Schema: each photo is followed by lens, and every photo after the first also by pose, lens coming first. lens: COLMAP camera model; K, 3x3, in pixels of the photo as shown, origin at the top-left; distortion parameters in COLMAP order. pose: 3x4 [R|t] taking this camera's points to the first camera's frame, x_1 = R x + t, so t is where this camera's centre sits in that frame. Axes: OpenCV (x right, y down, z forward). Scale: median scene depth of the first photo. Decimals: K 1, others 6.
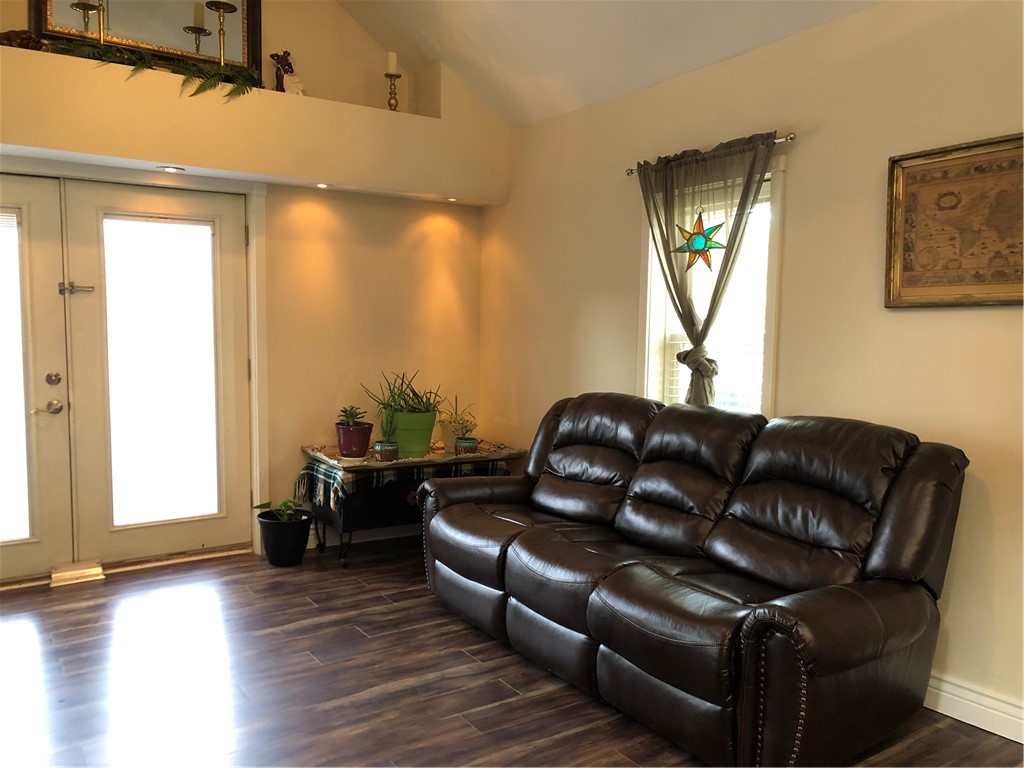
lens RADIAL K [[833.8, 0, 513.4], [0, 833.8, 389.2], [0, 0, 1]] dist [0.076787, -0.093377]
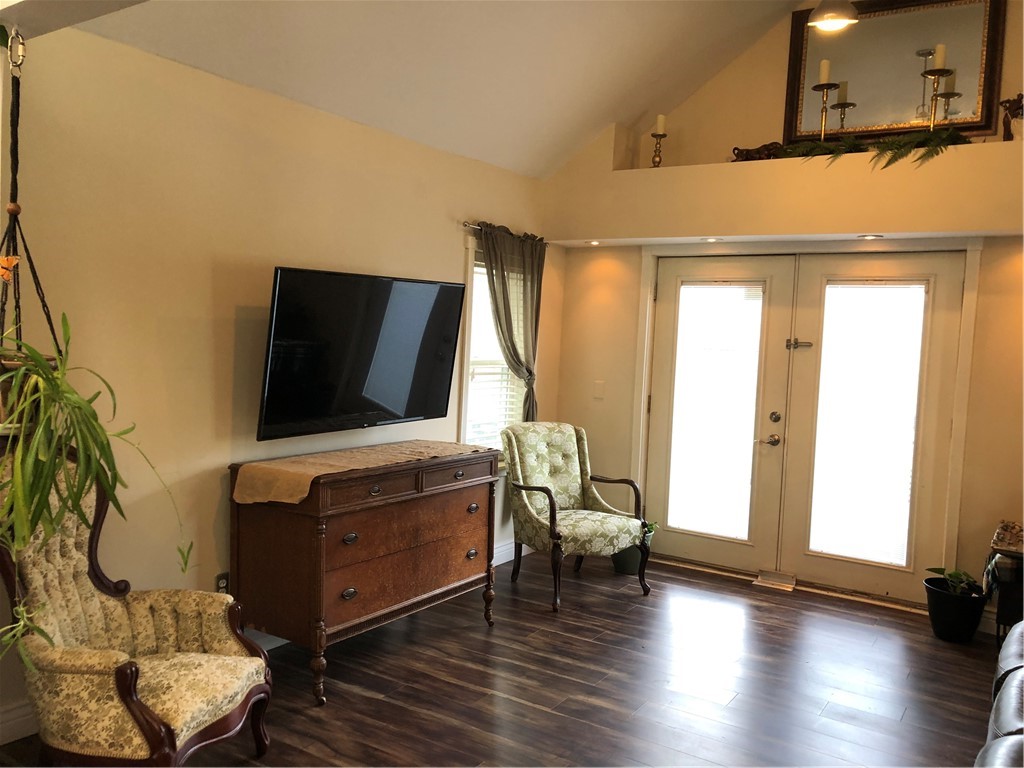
lens RADIAL K [[837.3, 0, 512.0], [0, 837.3, 384.0], [0, 0, 1]] dist [0.070594, -0.084218]
pose [[0.378349, 0.062772, -0.923532, 0.431392], [-0.118136, 0.992814, 0.019083, -0.037088], [0.918094, 0.101882, 0.383045, 0.170607]]
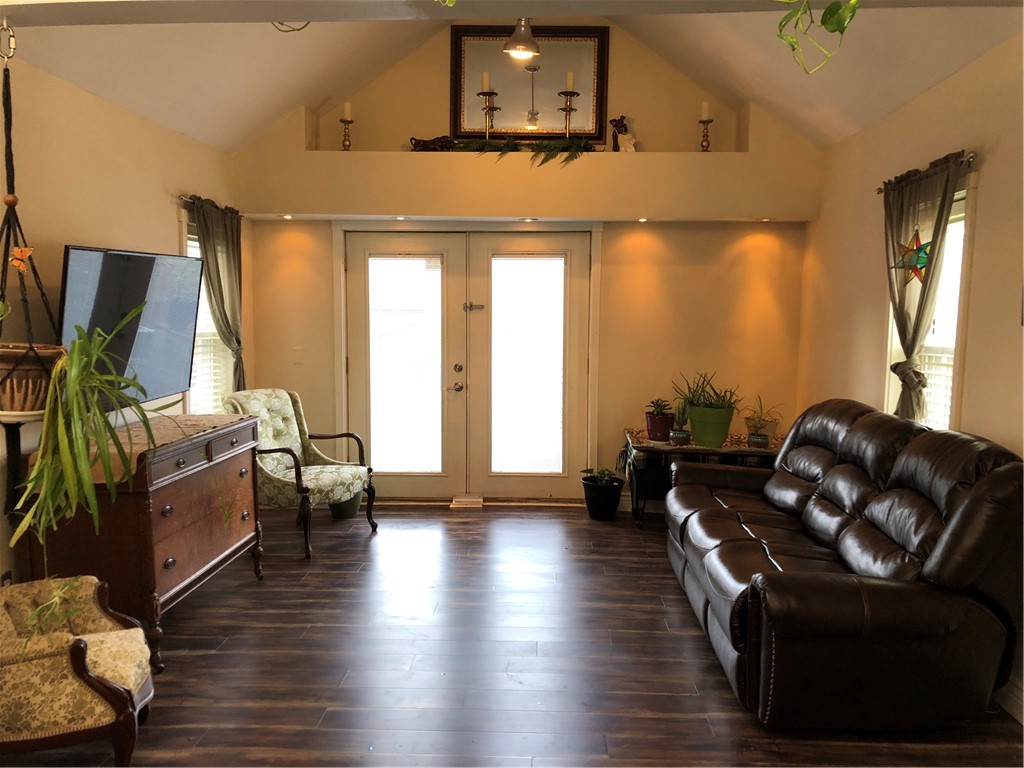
lens RADIAL K [[833.8, 0, 513.4], [0, 833.8, 389.2], [0, 0, 1]] dist [0.076787, -0.093377]
pose [[0.799587, 0.052281, -0.598270, 0.402009], [-0.048862, 0.998564, 0.021957, -0.011271], [0.598559, 0.011676, 0.800994, -0.110753]]
